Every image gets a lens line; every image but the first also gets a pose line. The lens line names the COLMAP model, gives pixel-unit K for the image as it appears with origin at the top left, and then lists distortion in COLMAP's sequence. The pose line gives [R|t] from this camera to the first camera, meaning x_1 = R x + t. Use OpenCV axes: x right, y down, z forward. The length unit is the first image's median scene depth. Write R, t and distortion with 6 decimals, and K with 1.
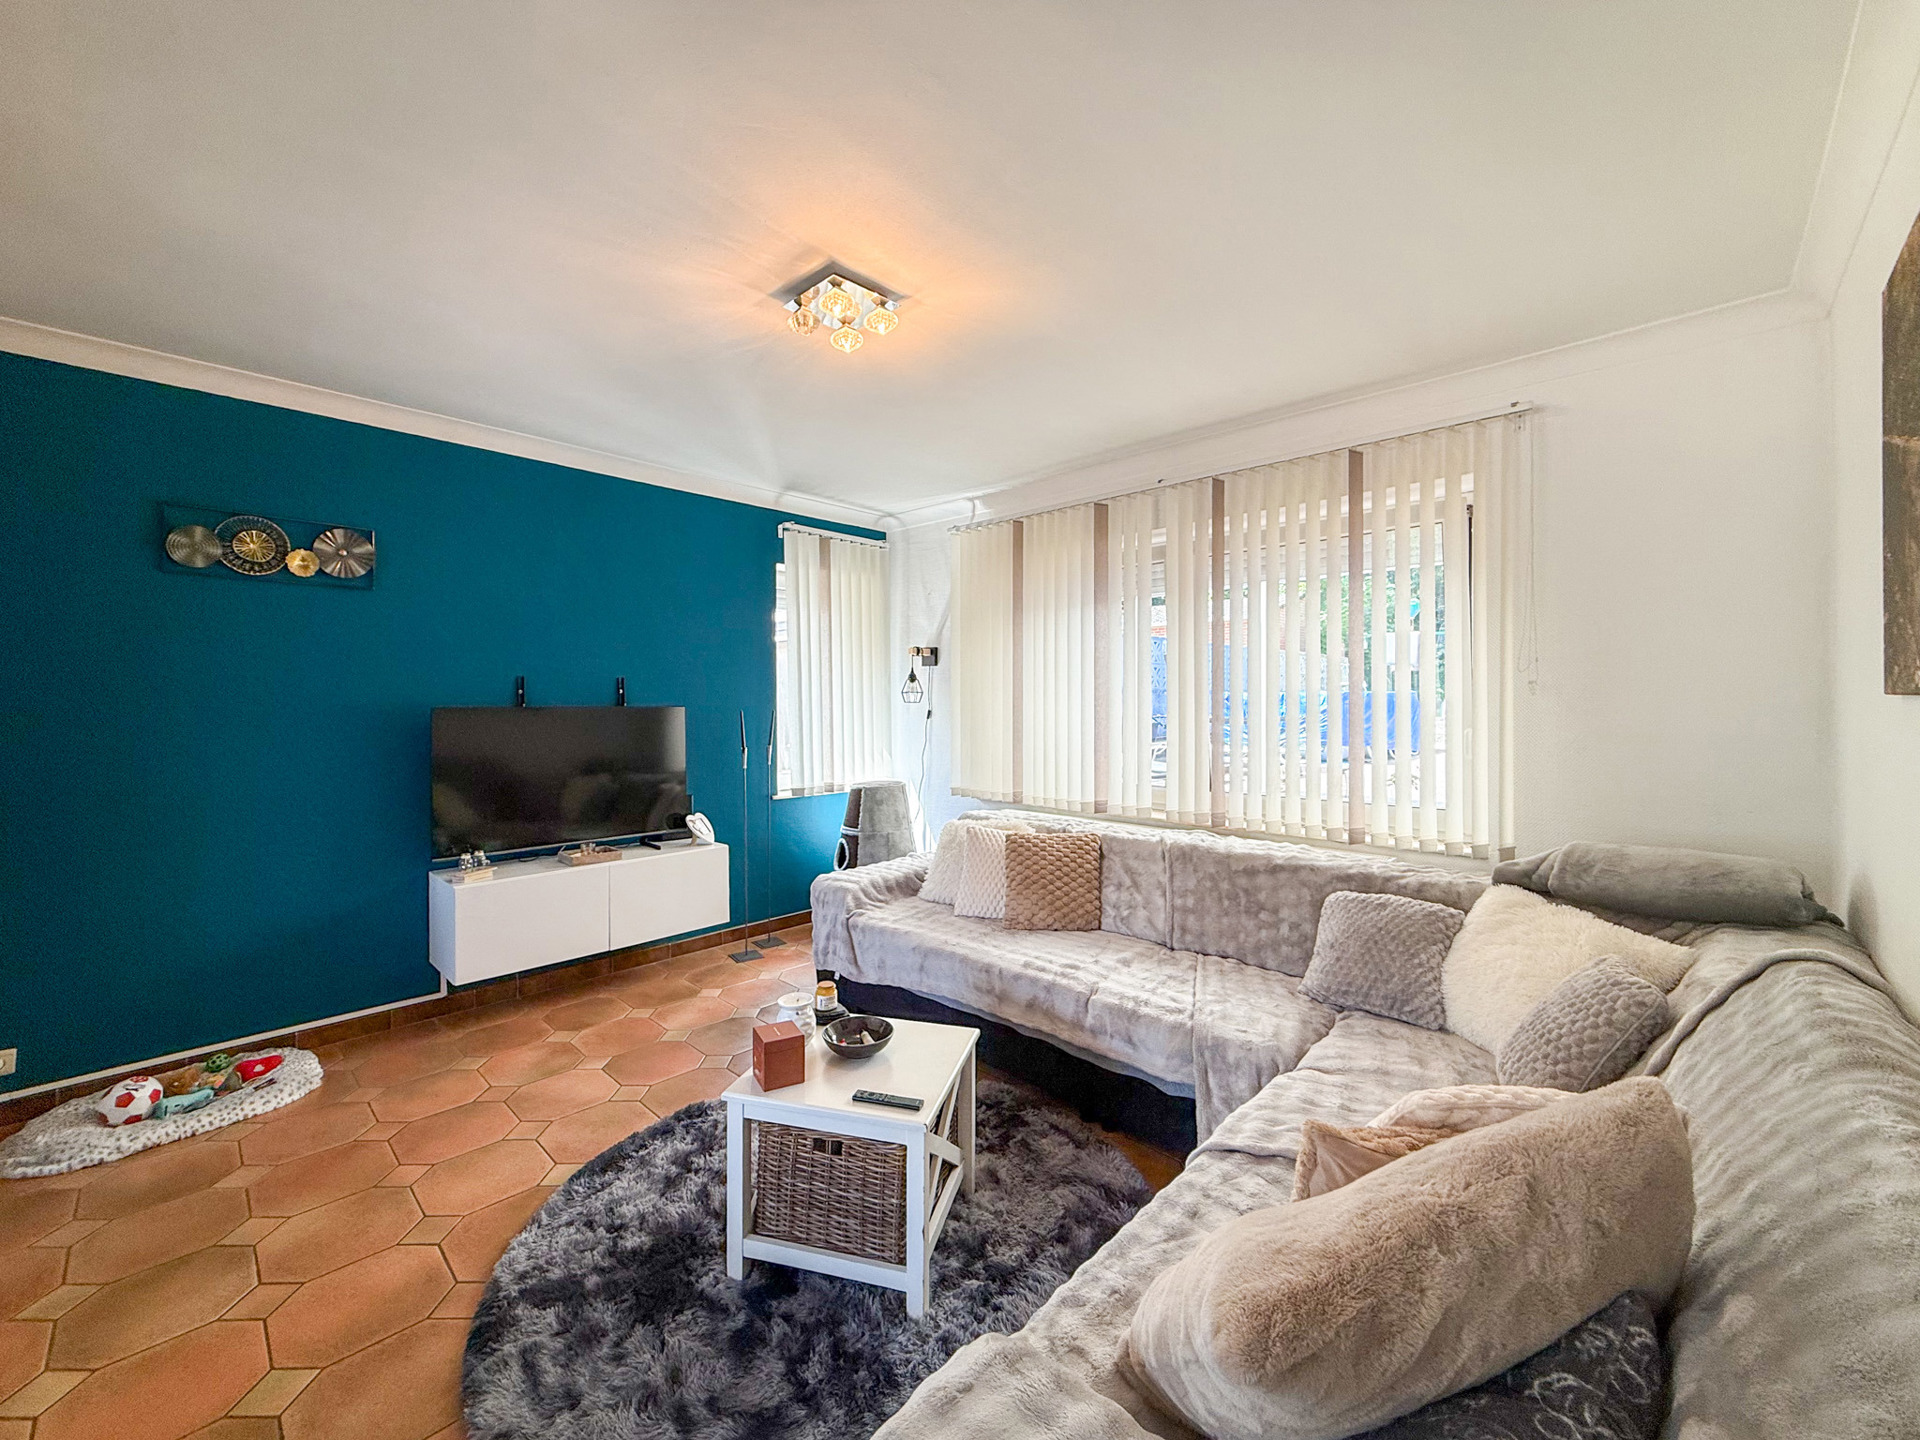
lens RADIAL K [[742.4, 0, 1000.8], [0, 742.4, 701.8], [0, 0, 1]] dist [-0.000391, -0.000062]
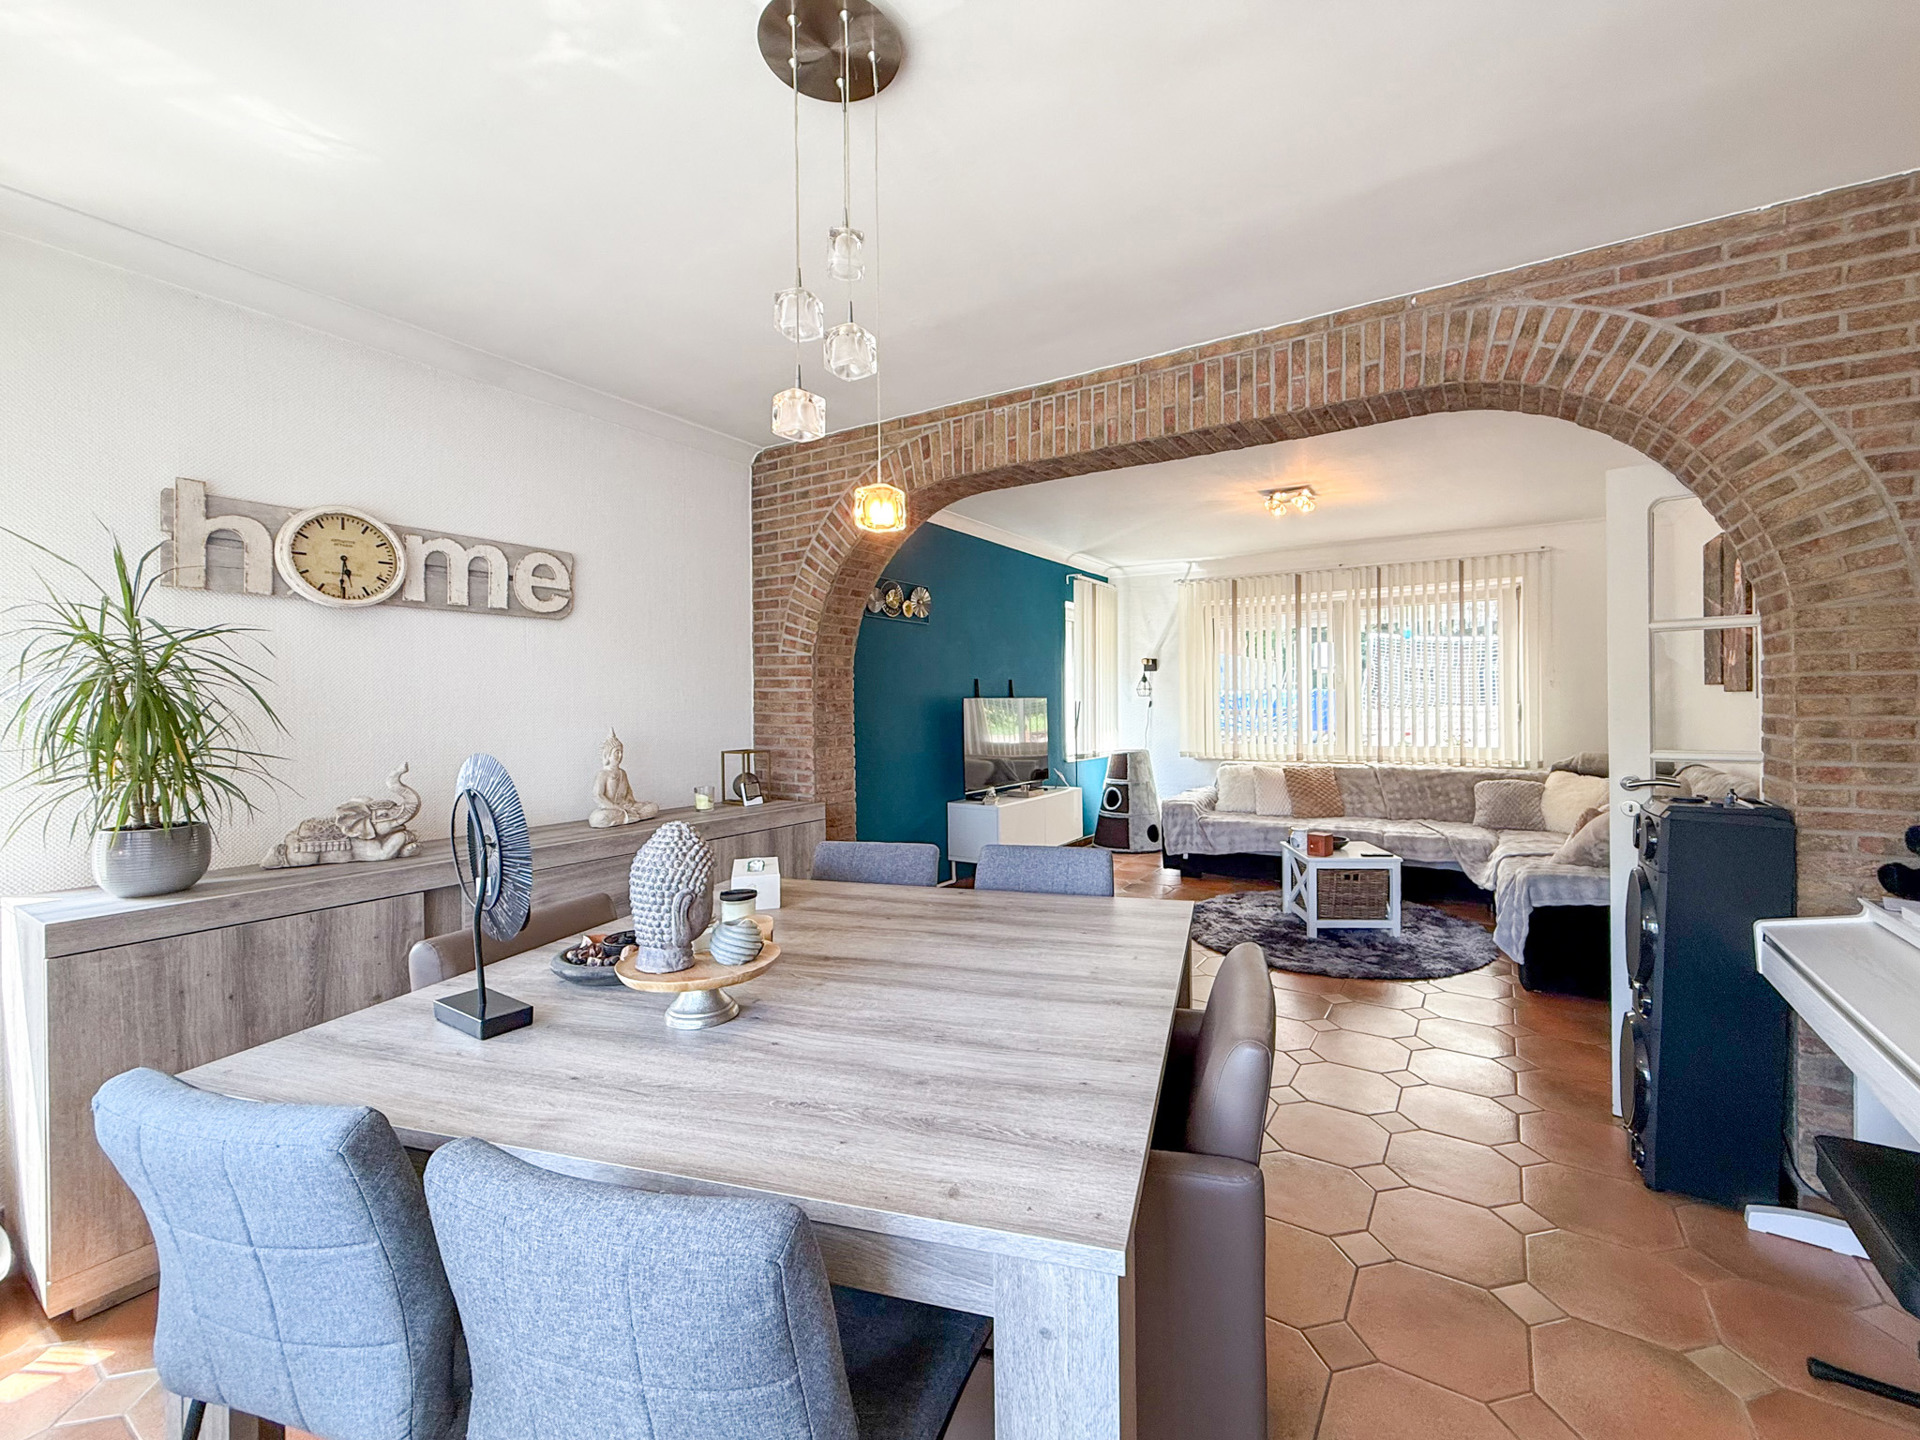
lens RADIAL K [[778.7, 0, 1021.6], [0, 778.7, 709.3], [0, 0, 1]] dist [-0.001195, -0.000053]
pose [[0.975224, -0.009226, 0.221029, -1.039943], [0.008032, 0.999948, 0.006302, 0.022899], [-0.221076, -0.004371, 0.975247, -0.685174]]
